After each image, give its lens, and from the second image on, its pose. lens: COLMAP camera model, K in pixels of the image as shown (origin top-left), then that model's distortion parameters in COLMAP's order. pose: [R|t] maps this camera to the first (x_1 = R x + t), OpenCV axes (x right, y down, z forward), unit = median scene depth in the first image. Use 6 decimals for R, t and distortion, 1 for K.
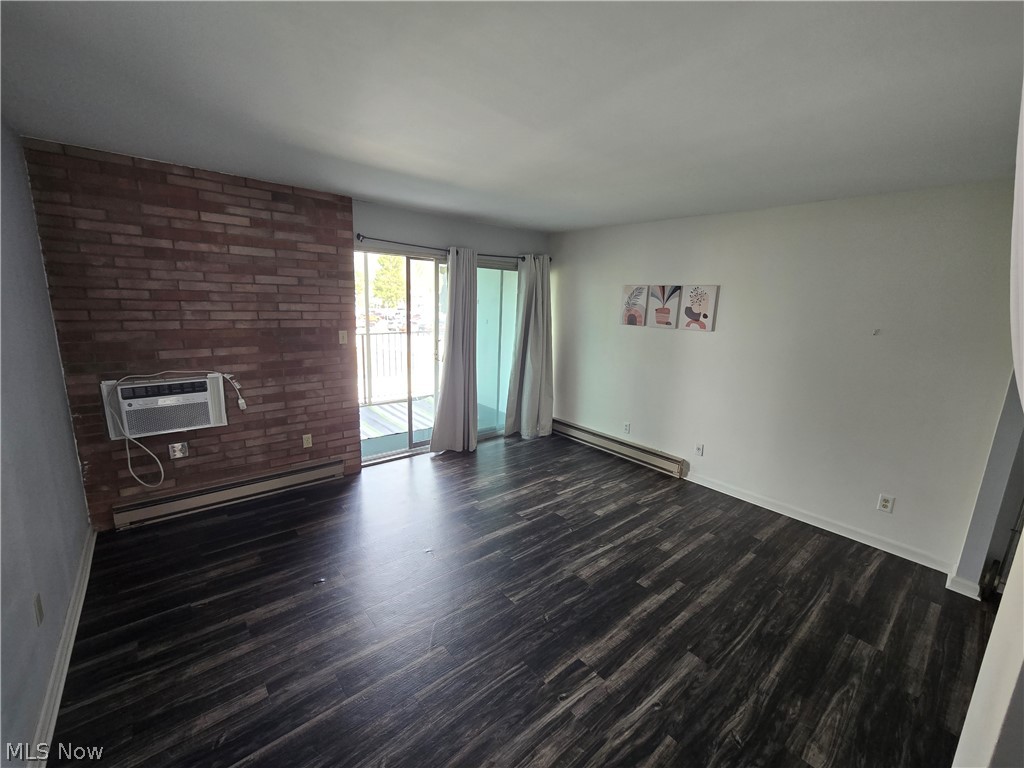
lens RADIAL K [[422.1, 0, 513.2], [0, 422.1, 389.3], [0, 0, 1]] dist [-0.004815, 0.000887]
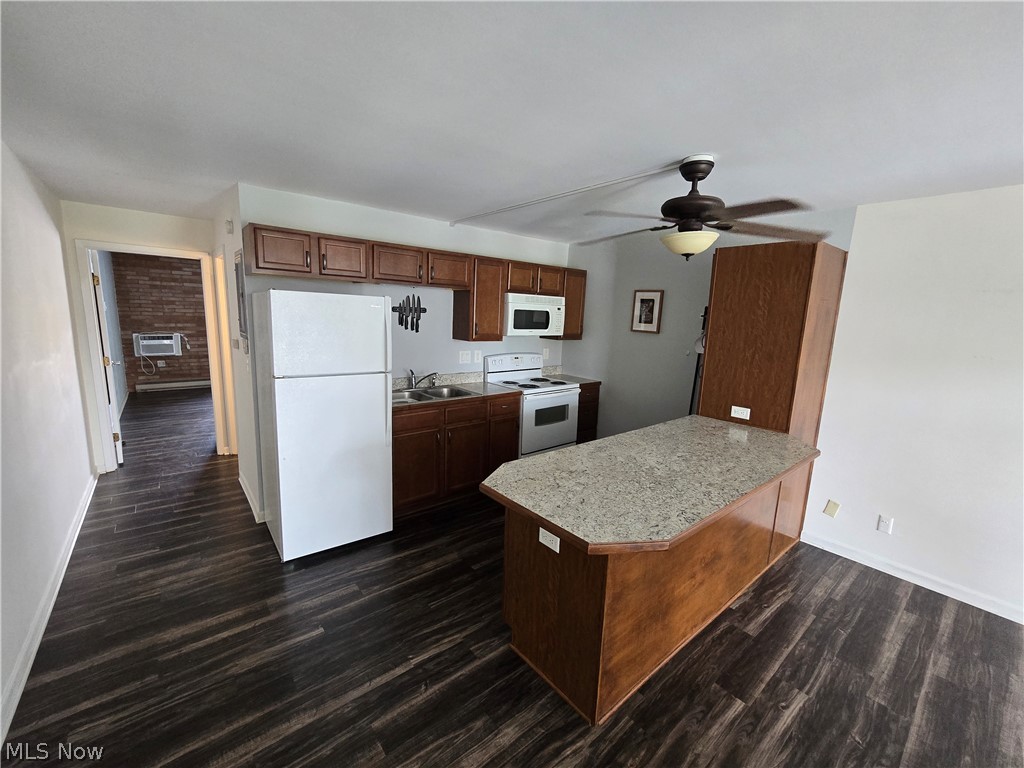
lens RADIAL K [[422.1, 0, 507.7], [0, 422.1, 386.9], [0, 0, 1]] dist [-0.004815, 0.000887]
pose [[0.999999, 0.001153, 0.000015, 1.336645], [-0.001153, 0.999626, -0.027321, 0.367584], [-0.000046, 0.027321, 0.999627, -1.583685]]
